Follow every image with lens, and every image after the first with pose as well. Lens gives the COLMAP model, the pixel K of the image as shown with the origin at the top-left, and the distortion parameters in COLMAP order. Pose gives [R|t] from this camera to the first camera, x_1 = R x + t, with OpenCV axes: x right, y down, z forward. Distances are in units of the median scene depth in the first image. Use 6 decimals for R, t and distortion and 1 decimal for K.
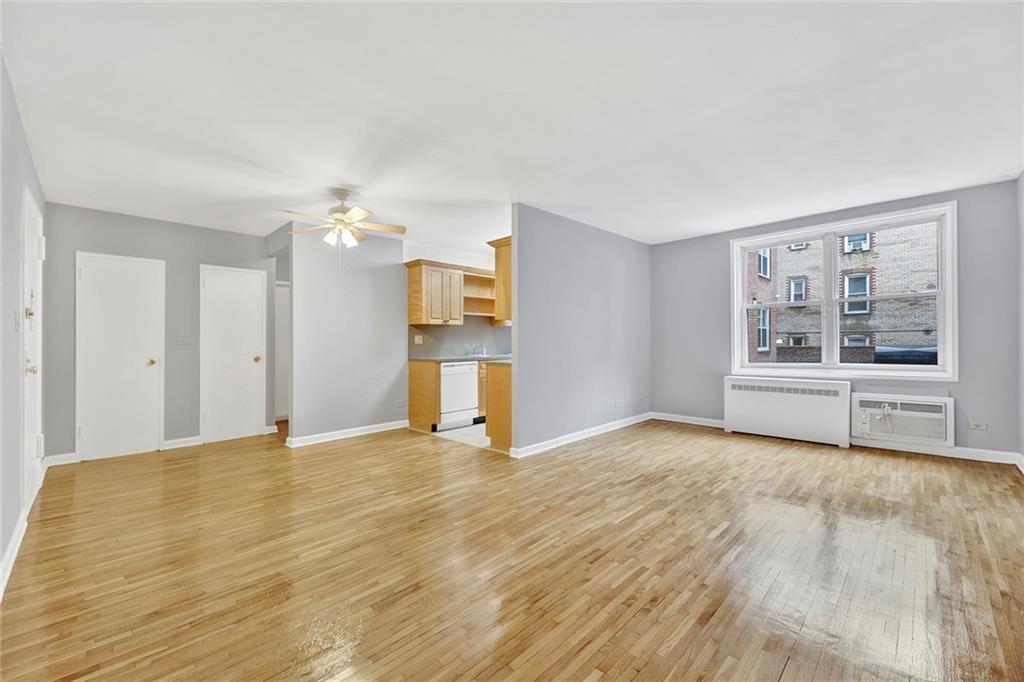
lens RADIAL K [[419.9, 0, 513.6], [0, 419.9, 333.3], [0, 0, 1]] dist [-0.006773, -0.000398]
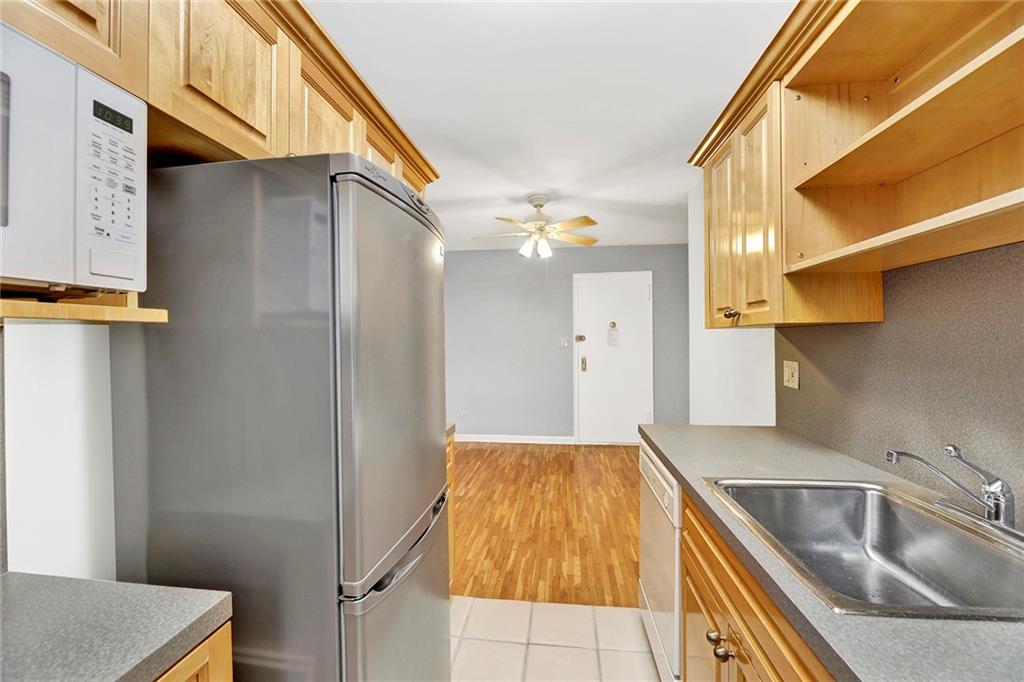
lens RADIAL K [[419.9, 0, 494.6], [0, 419.9, 332.0], [0, 0, 1]] dist [-0.006773, -0.000398]
pose [[-0.818191, 0.008920, -0.574877, 0.168580], [0.031363, 0.999083, -0.029136, -0.019649], [0.574090, -0.041869, -0.817721, 1.448818]]
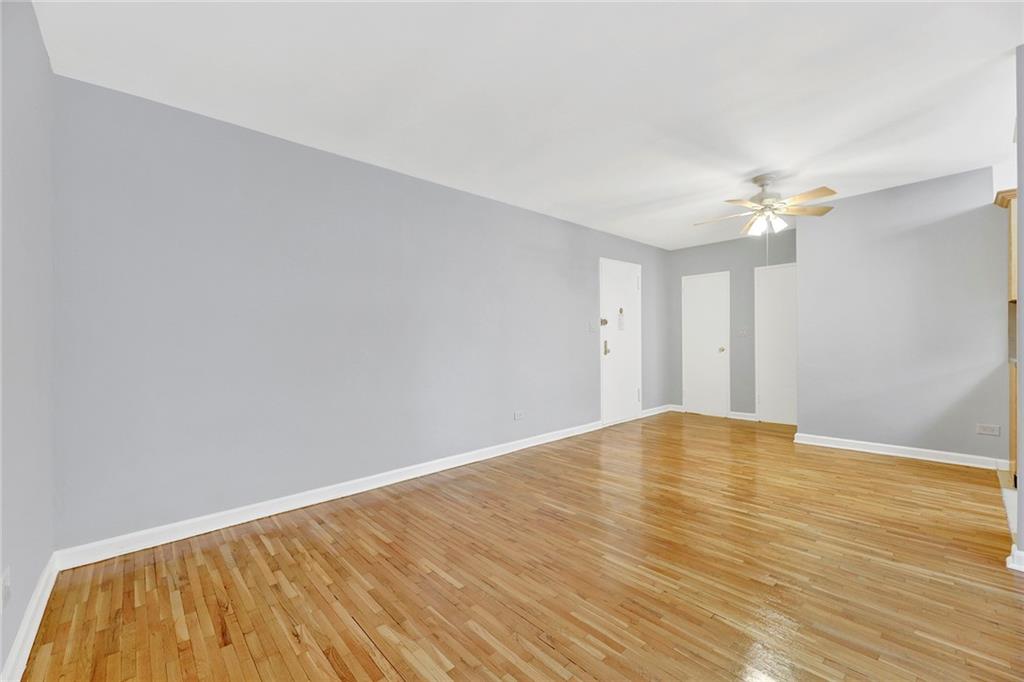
lens RADIAL K [[419.9, 0, 504.5], [0, 419.9, 332.8], [0, 0, 1]] dist [-0.006773, -0.000398]
pose [[-0.067304, -0.006438, -0.997712, 0.497421], [0.032493, 0.999435, -0.008641, 0.004065], [0.997203, -0.033000, -0.067057, 0.406092]]
